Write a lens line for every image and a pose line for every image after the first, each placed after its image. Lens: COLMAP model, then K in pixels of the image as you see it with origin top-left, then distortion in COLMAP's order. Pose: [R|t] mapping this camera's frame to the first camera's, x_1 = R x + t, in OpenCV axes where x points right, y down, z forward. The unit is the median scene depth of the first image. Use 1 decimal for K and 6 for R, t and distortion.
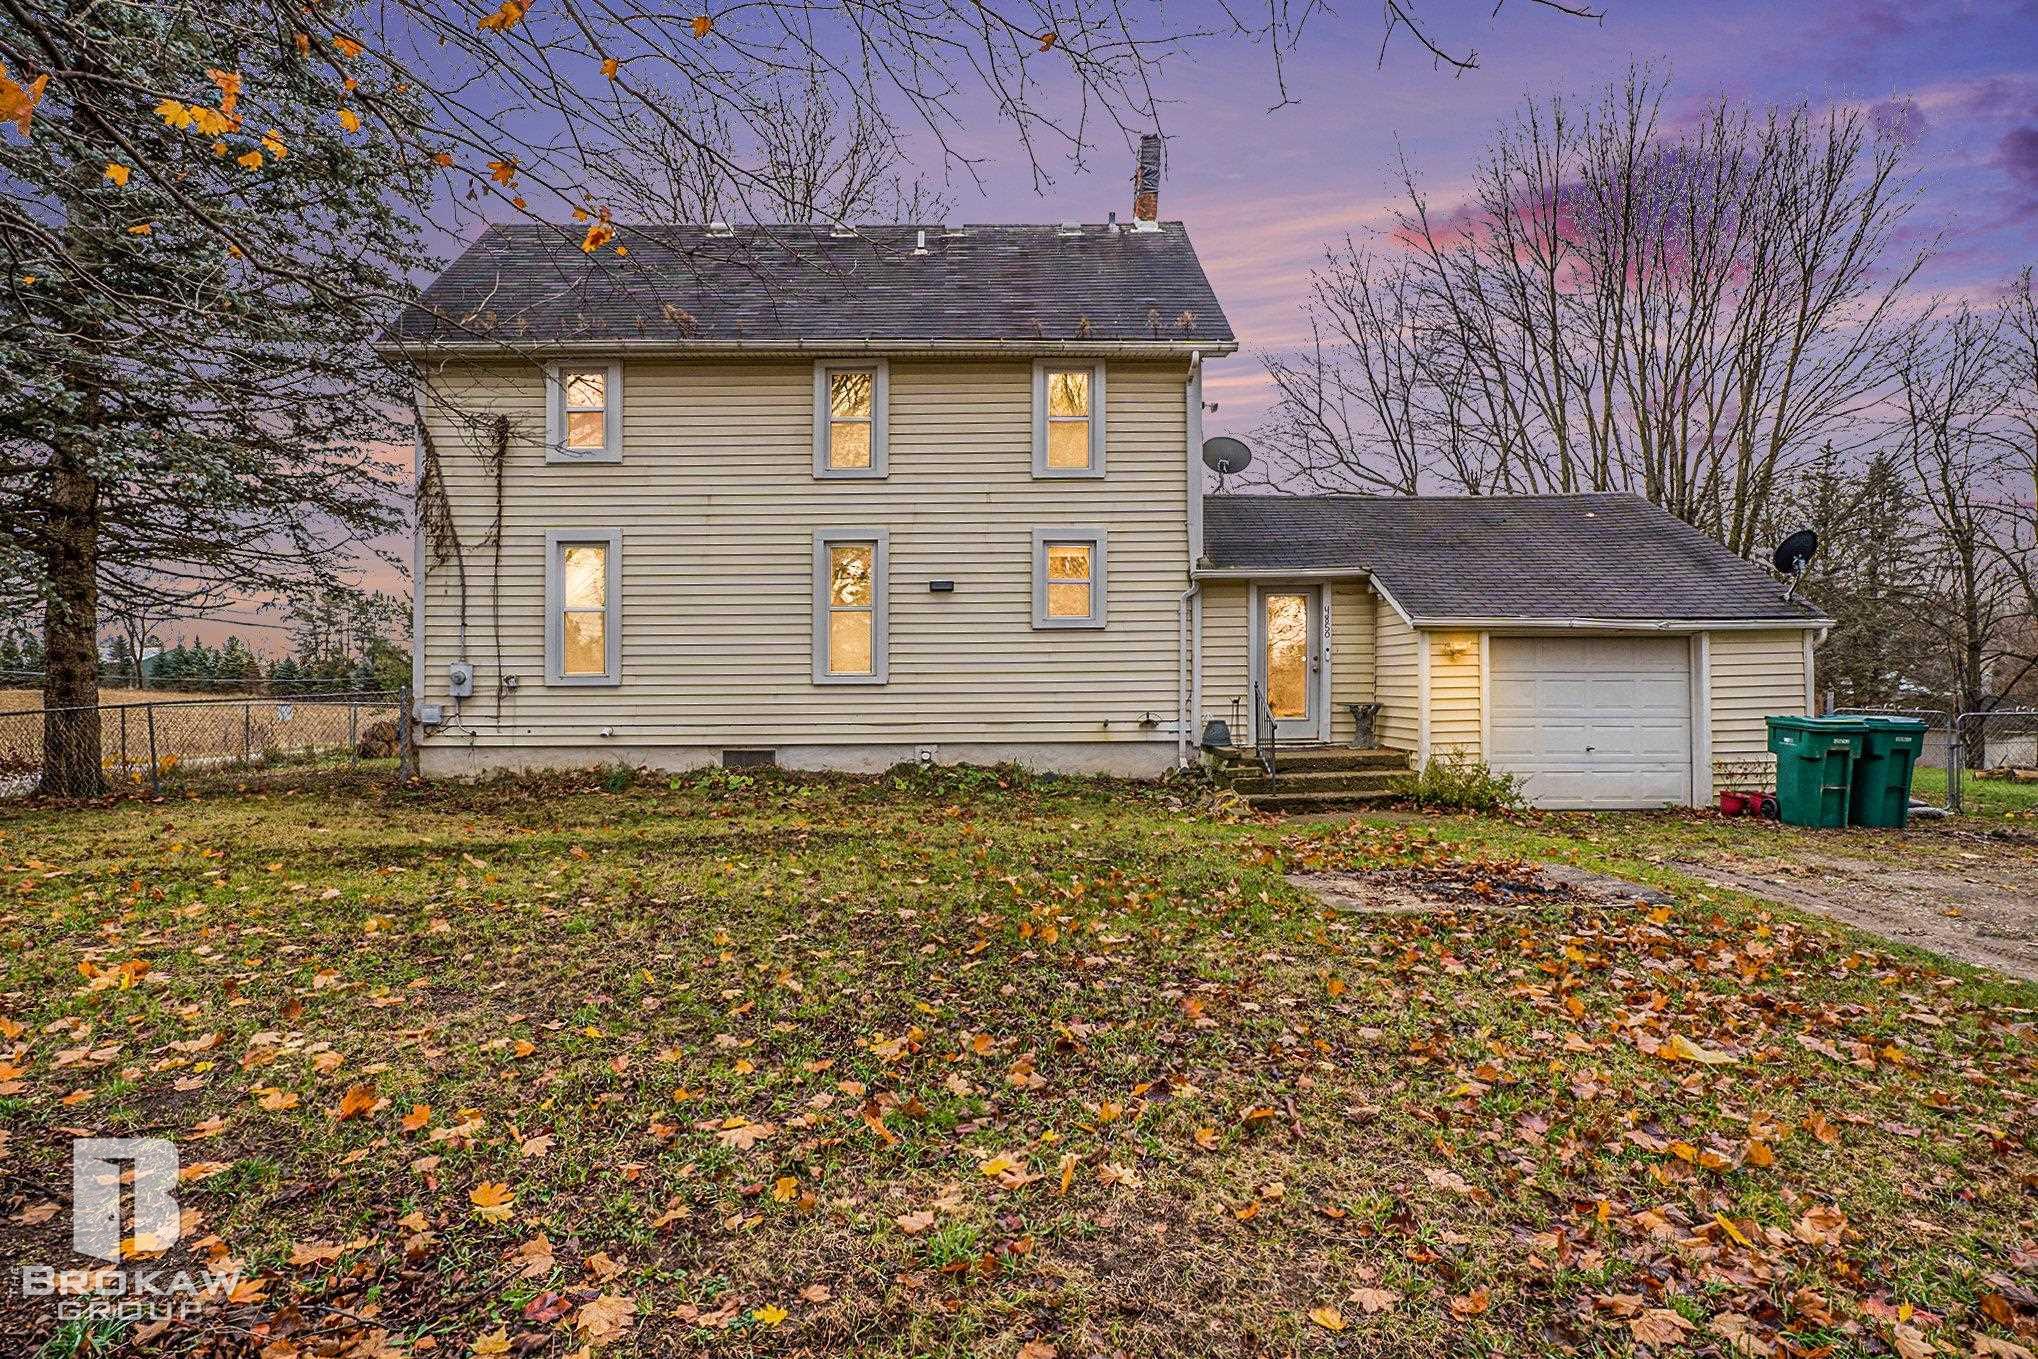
lens RADIAL K [[987.6, 0, 1013.6], [0, 987.6, 681.0], [0, 0, 1]] dist [-0.000637, -0.000254]
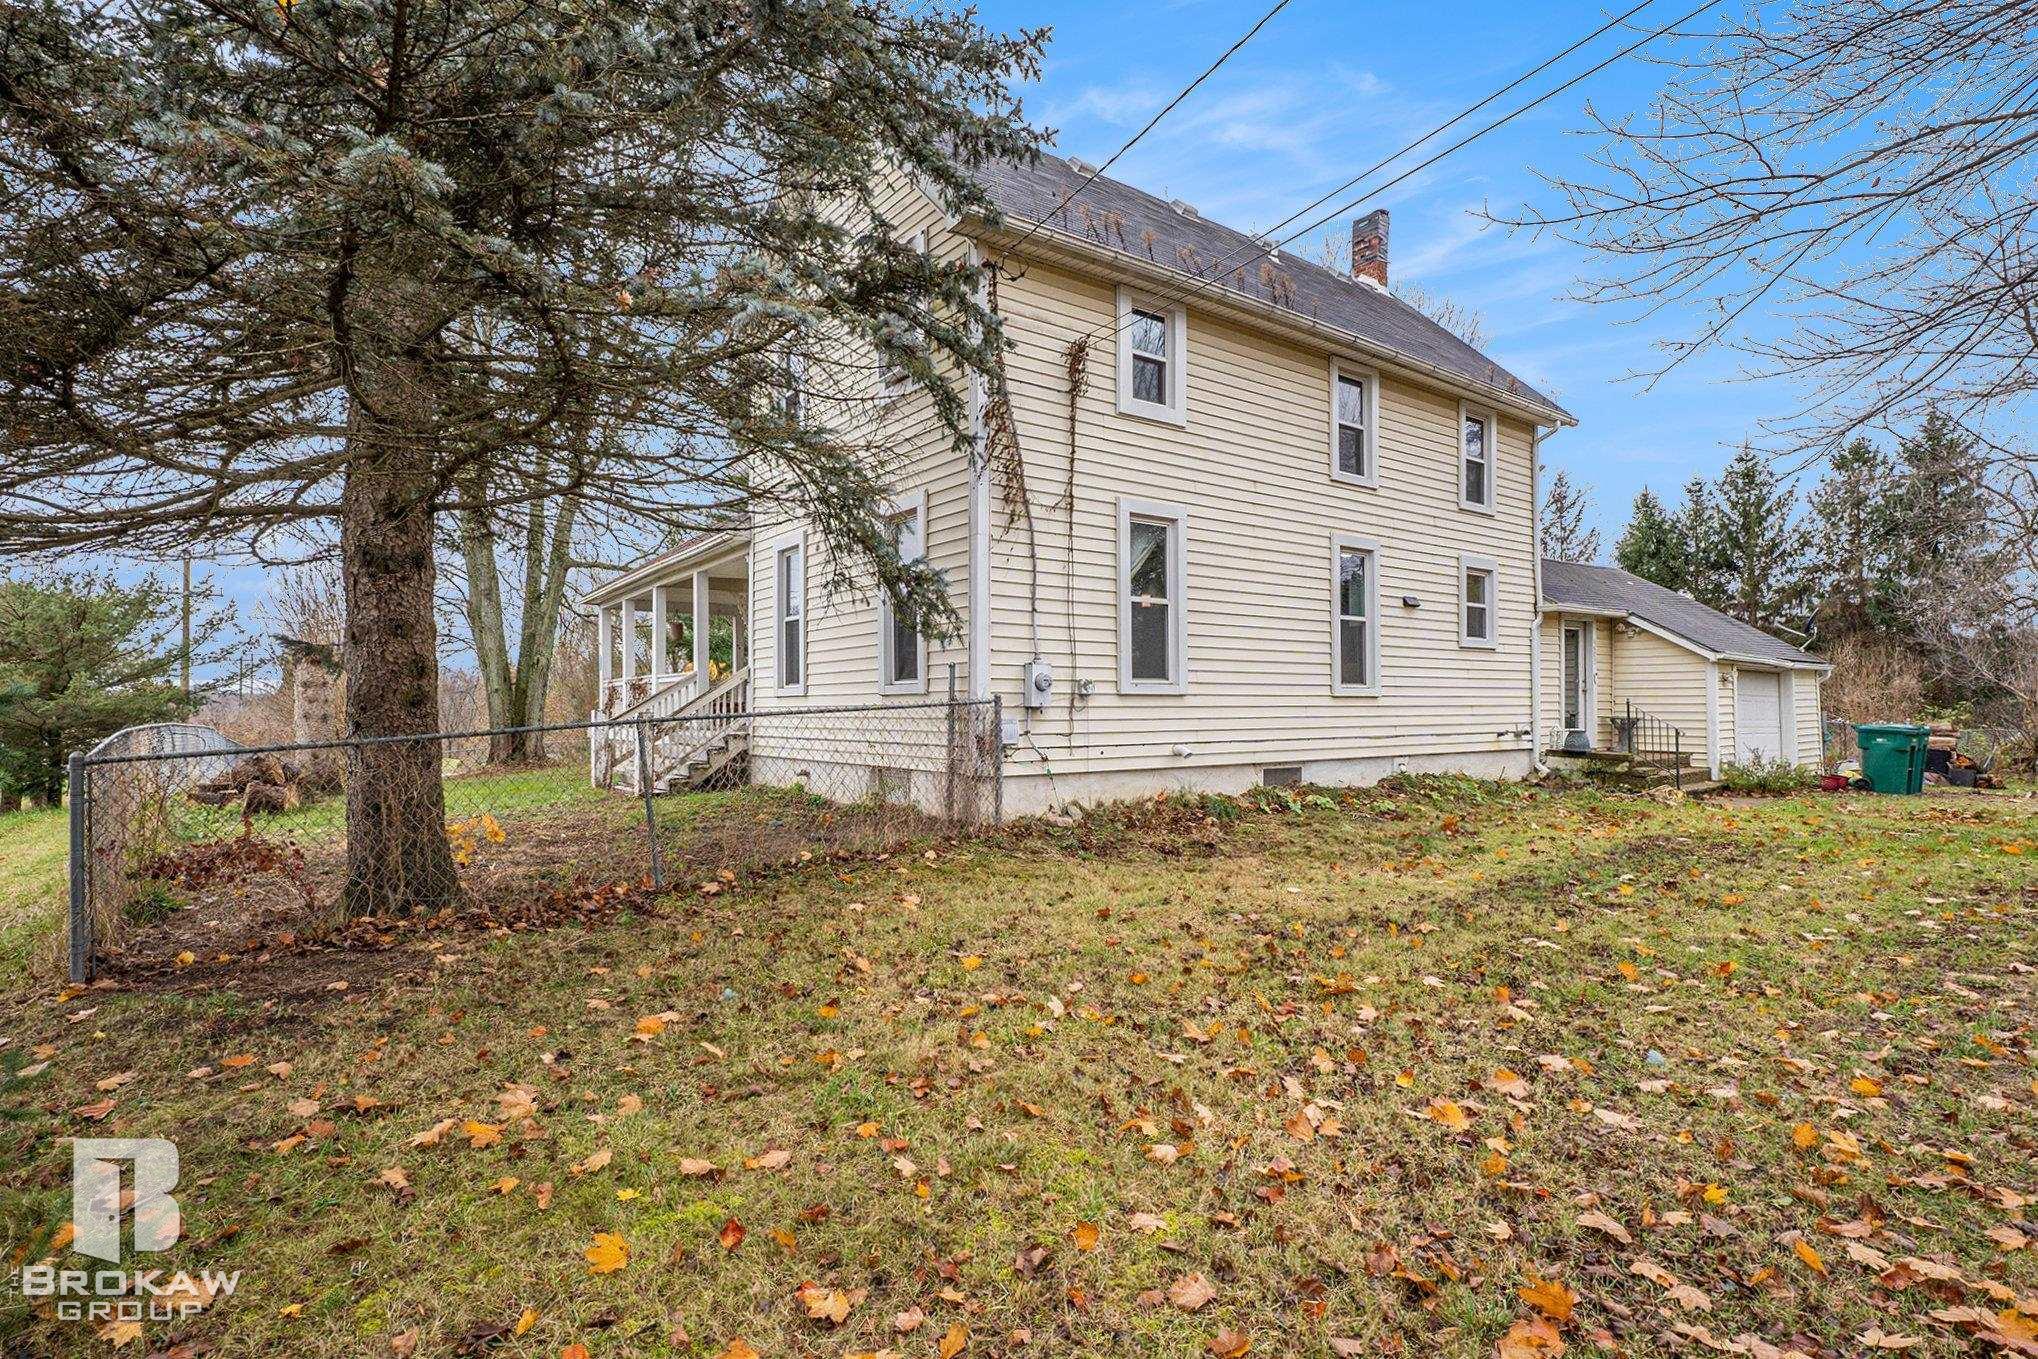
lens RADIAL K [[987.6, 0, 1019.0], [0, 987.6, 674.8], [0, 0, 1]] dist [-0.000637, -0.000254]
pose [[0.807091, 0.023820, 0.589946, -1.001996], [-0.013804, 0.999674, -0.021479, 0.007598], [-0.590265, 0.009192, 0.807157, 0.410091]]
